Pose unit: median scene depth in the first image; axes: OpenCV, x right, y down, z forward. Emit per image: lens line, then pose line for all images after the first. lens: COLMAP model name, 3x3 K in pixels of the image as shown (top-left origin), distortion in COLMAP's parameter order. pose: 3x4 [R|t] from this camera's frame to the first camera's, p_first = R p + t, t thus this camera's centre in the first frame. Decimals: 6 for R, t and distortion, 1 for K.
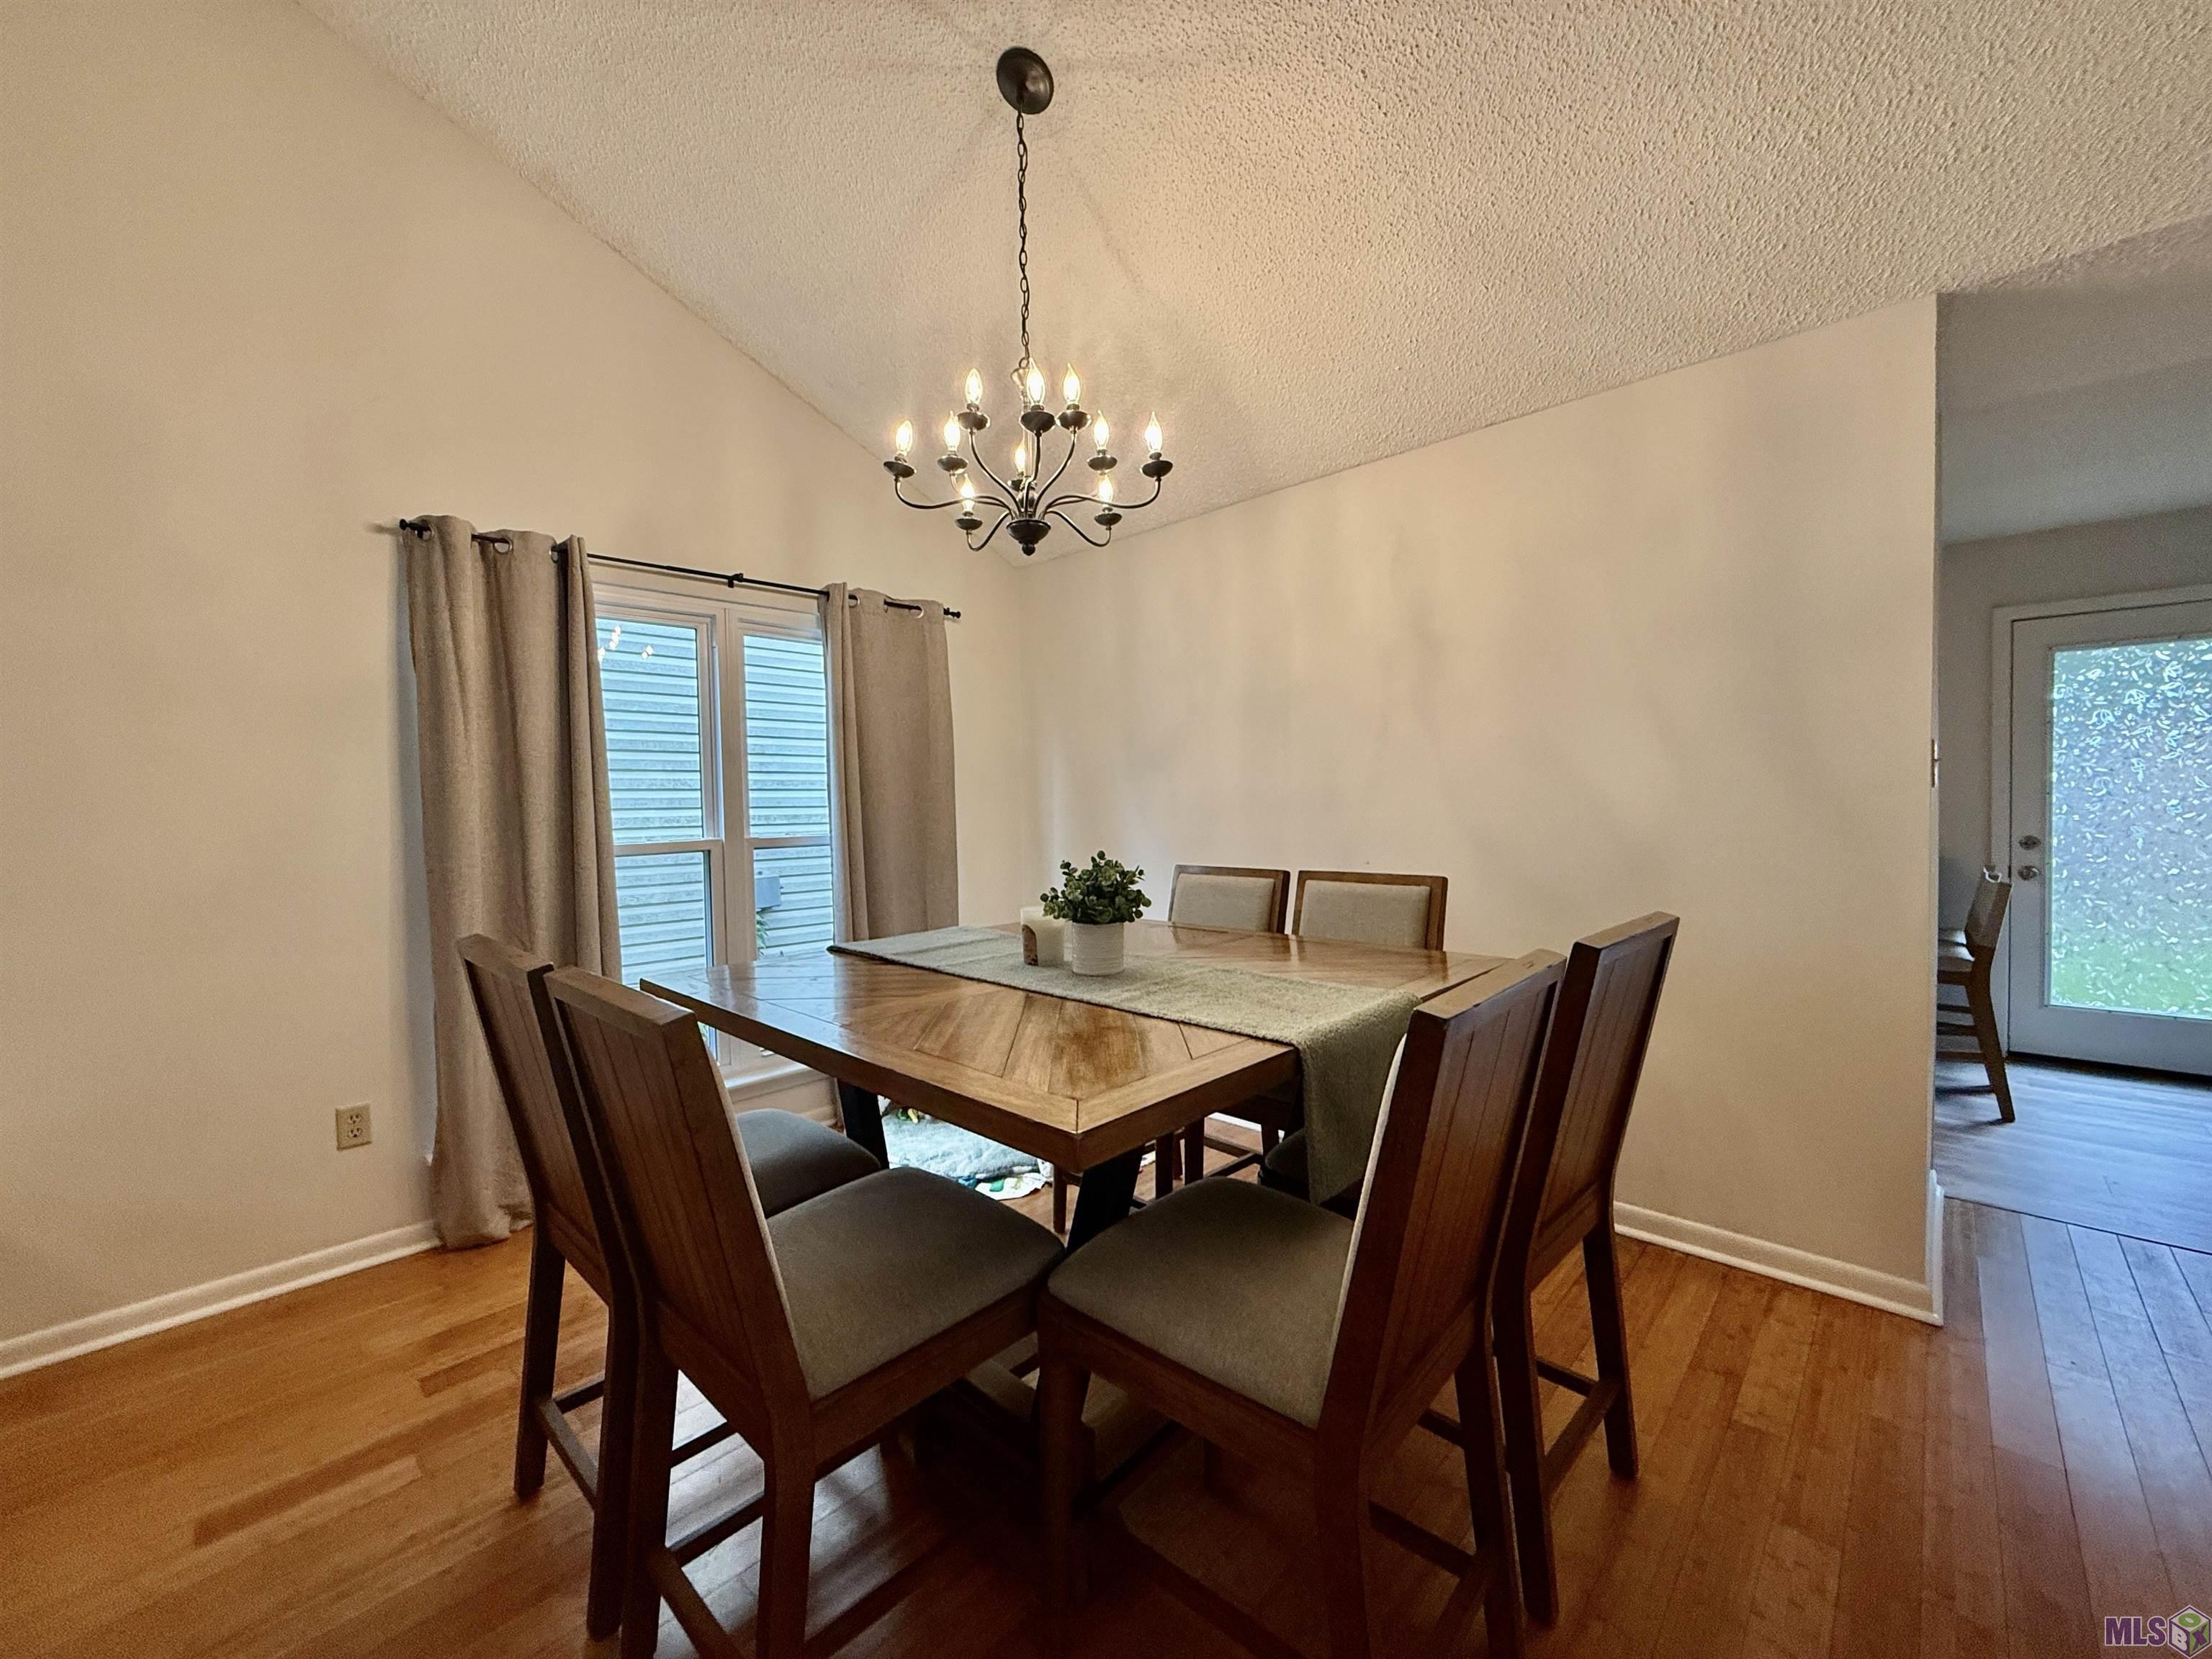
lens RADIAL K [[885.3, 0, 1102.3], [0, 885.3, 829.6], [0, 0, 1]] dist [-0.000870, 0.000467]
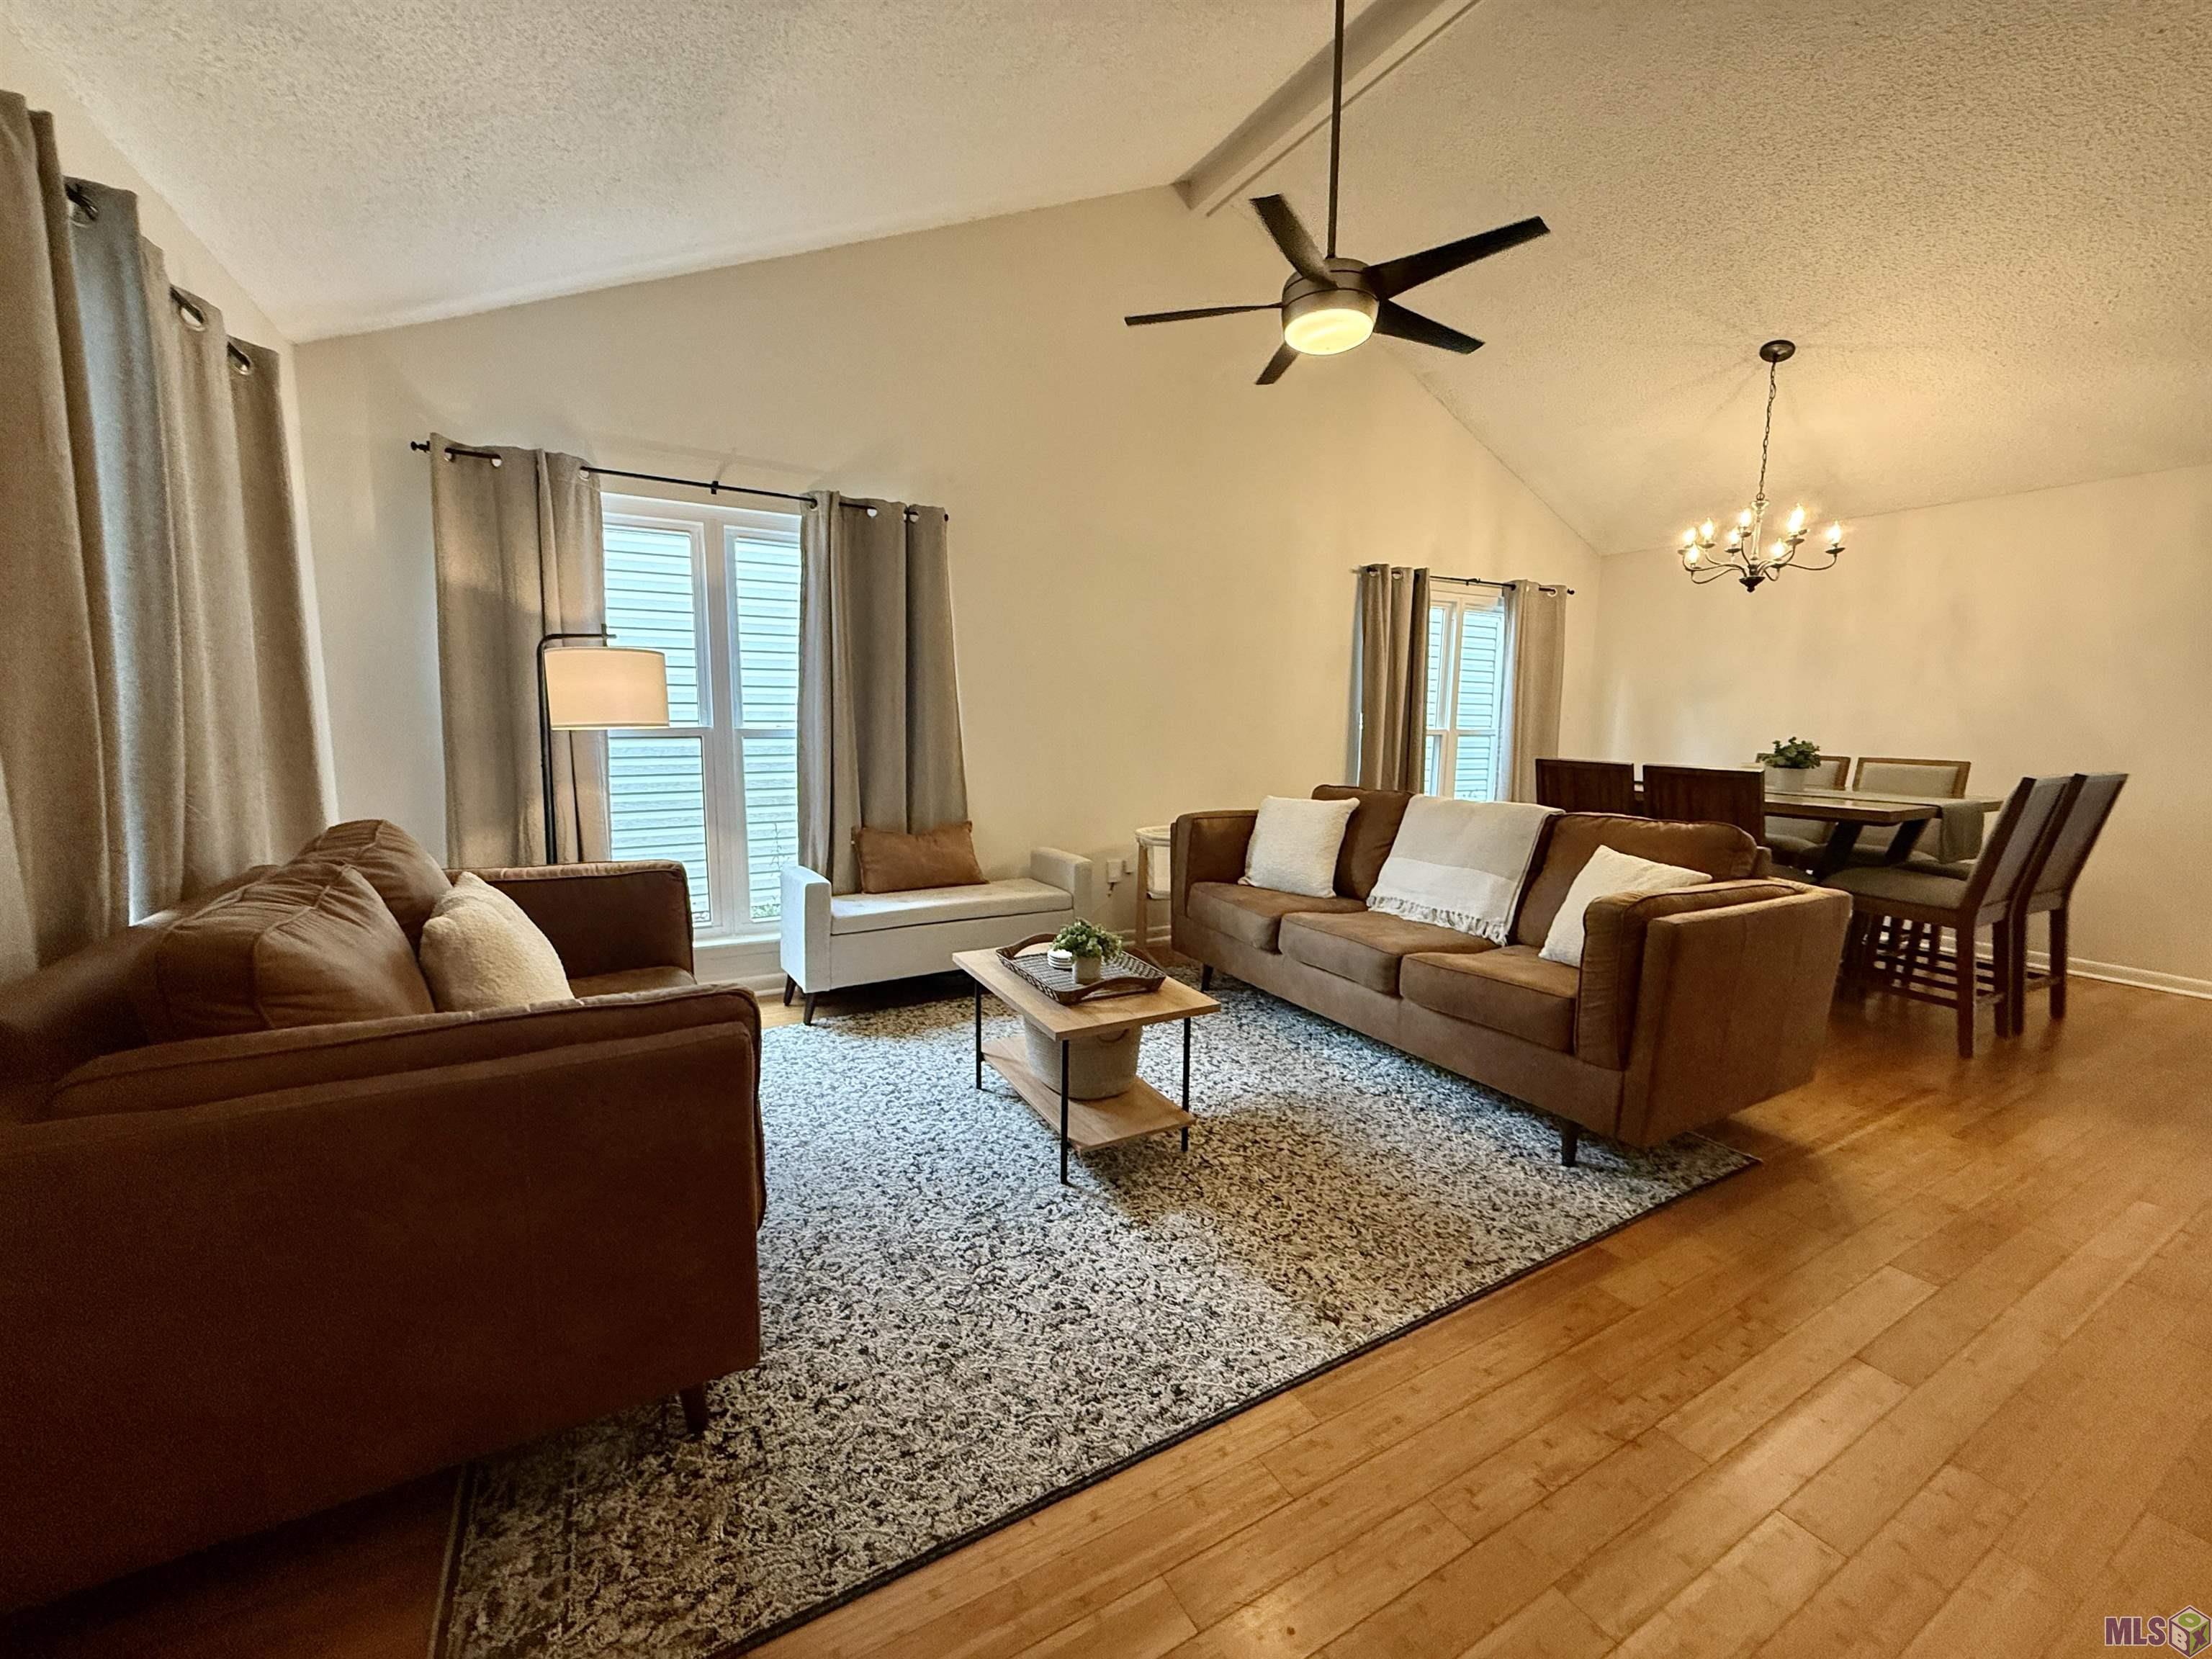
lens RADIAL K [[885.3, 0, 1101.7], [0, 885.3, 823.5], [0, 0, 1]] dist [-0.000870, 0.000467]
pose [[0.955929, 0.069338, -0.285294, -0.744608], [-0.042298, 0.994100, 0.099879, 0.068133], [0.290537, -0.083410, 0.953221, -1.193826]]
